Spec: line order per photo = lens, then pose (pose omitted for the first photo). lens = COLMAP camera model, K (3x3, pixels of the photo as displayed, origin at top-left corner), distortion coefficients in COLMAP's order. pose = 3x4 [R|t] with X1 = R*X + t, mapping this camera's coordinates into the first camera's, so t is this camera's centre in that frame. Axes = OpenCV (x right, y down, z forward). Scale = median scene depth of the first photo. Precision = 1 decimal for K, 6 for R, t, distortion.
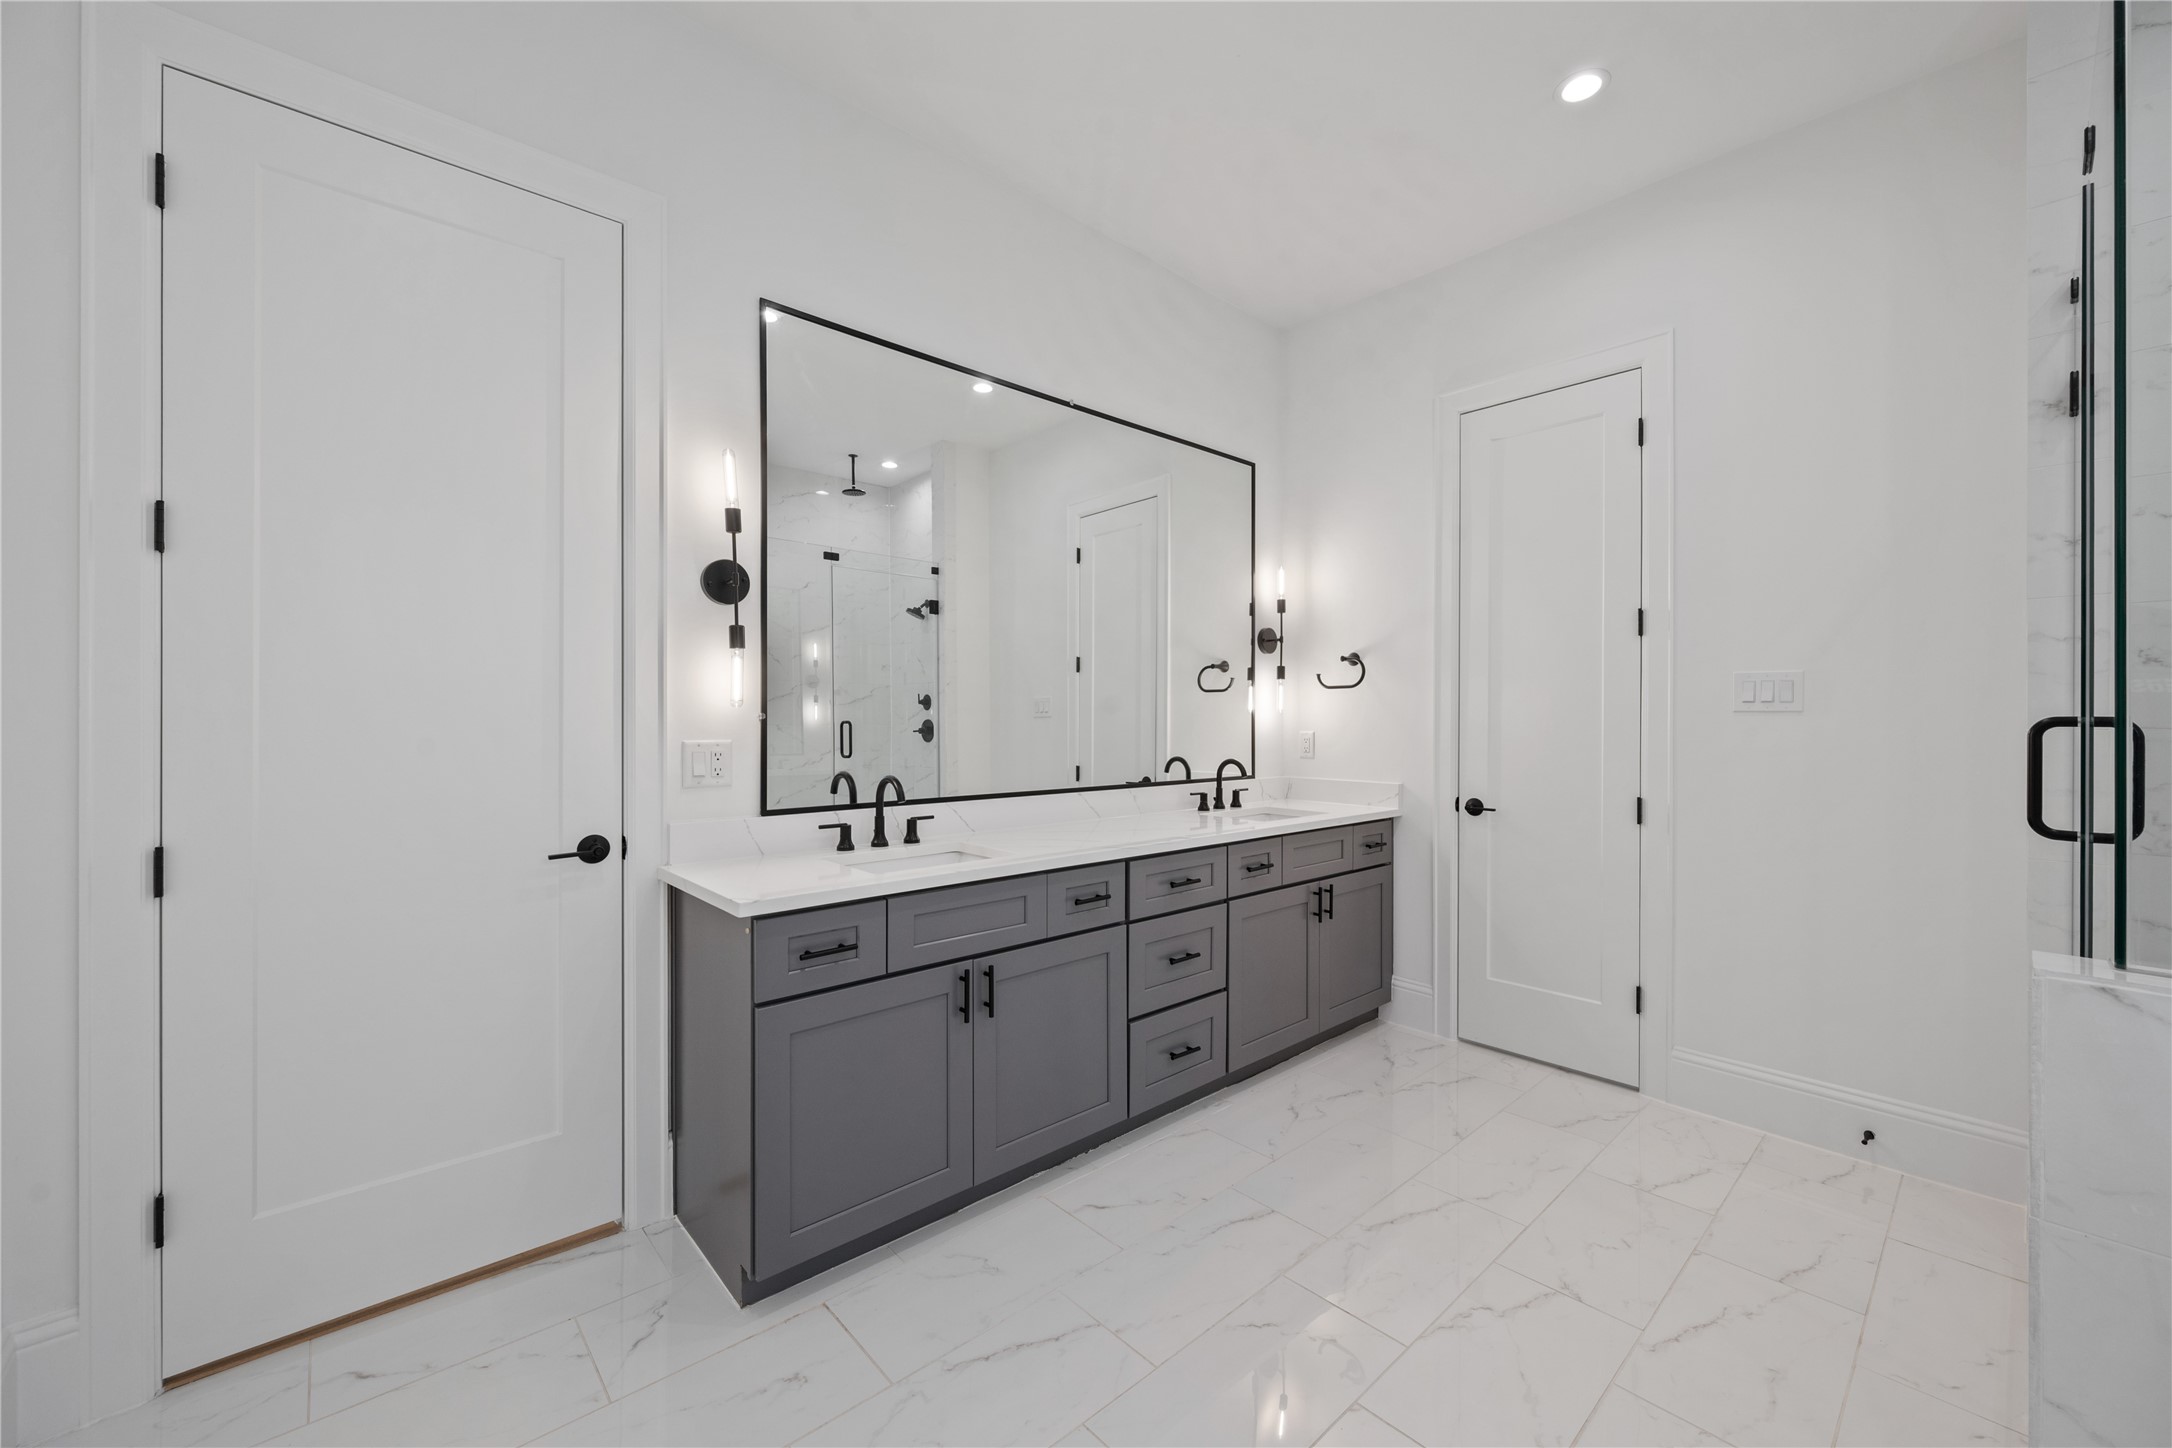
lens RADIAL K [[857.6, 0, 1088.9], [0, 857.6, 720.8], [0, 0, 1]] dist [-0.000005, 0.000014]
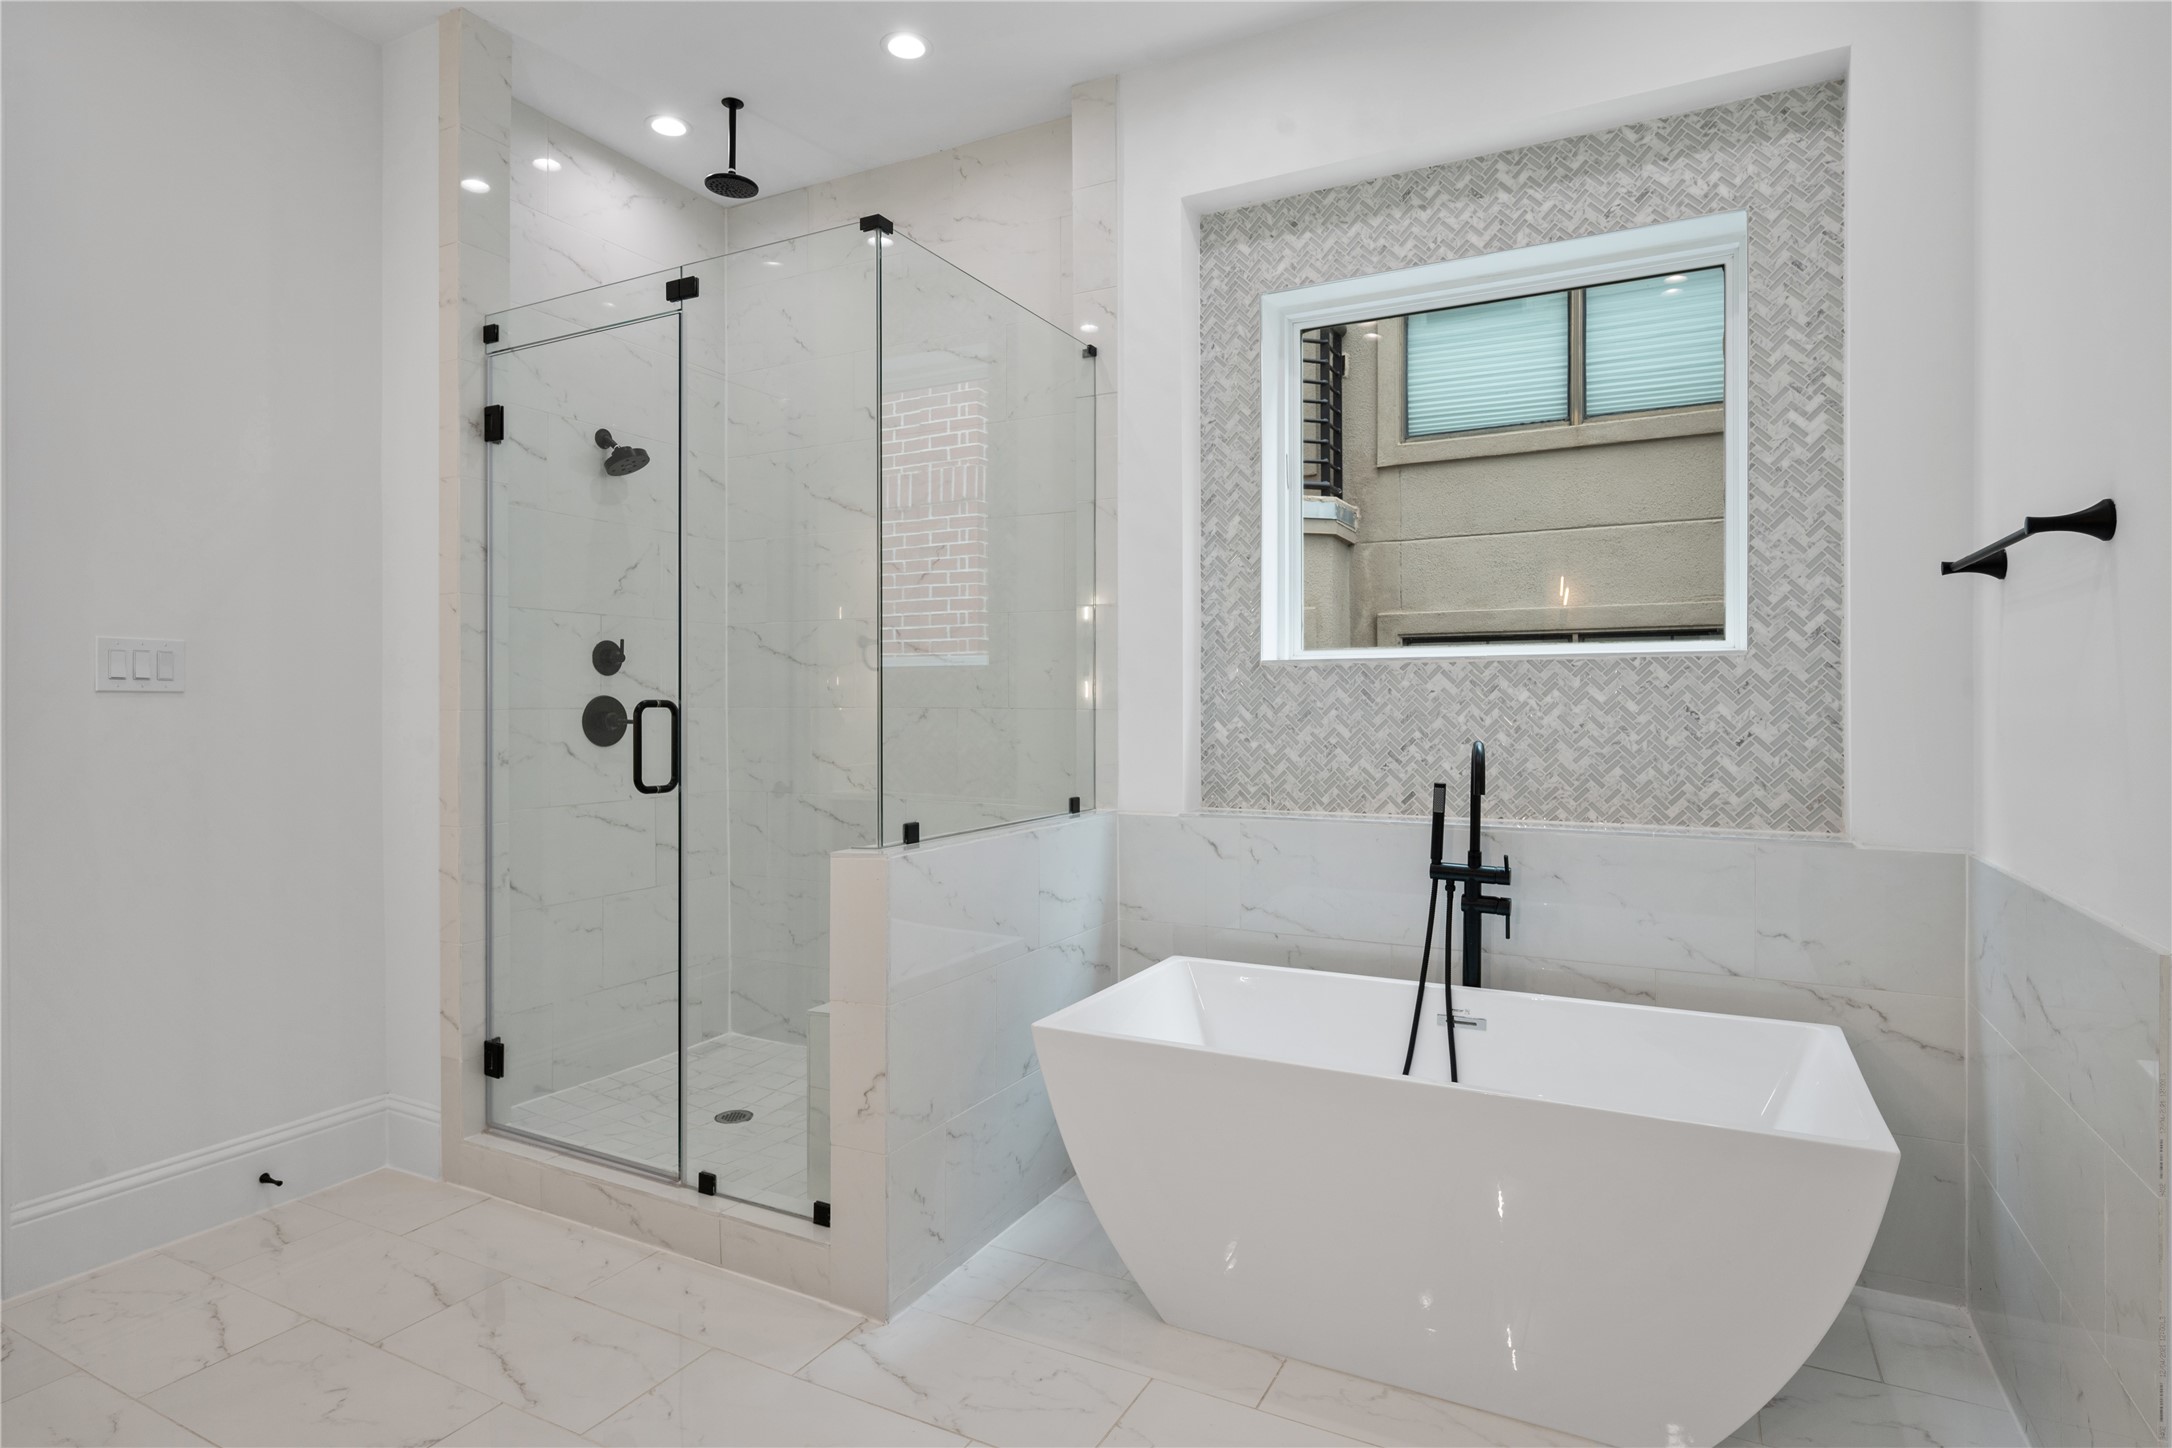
lens RADIAL K [[1151.0, 0, 1083.9], [0, 1151.0, 714.1], [0, 0, 1]] dist [0.002134, 0.000226]
pose [[-0.346036, -0.008694, 0.938181, -0.462129], [0.004516, 0.999930, 0.010932, 0.001465], [-0.938210, 0.008019, -0.345973, 0.599360]]
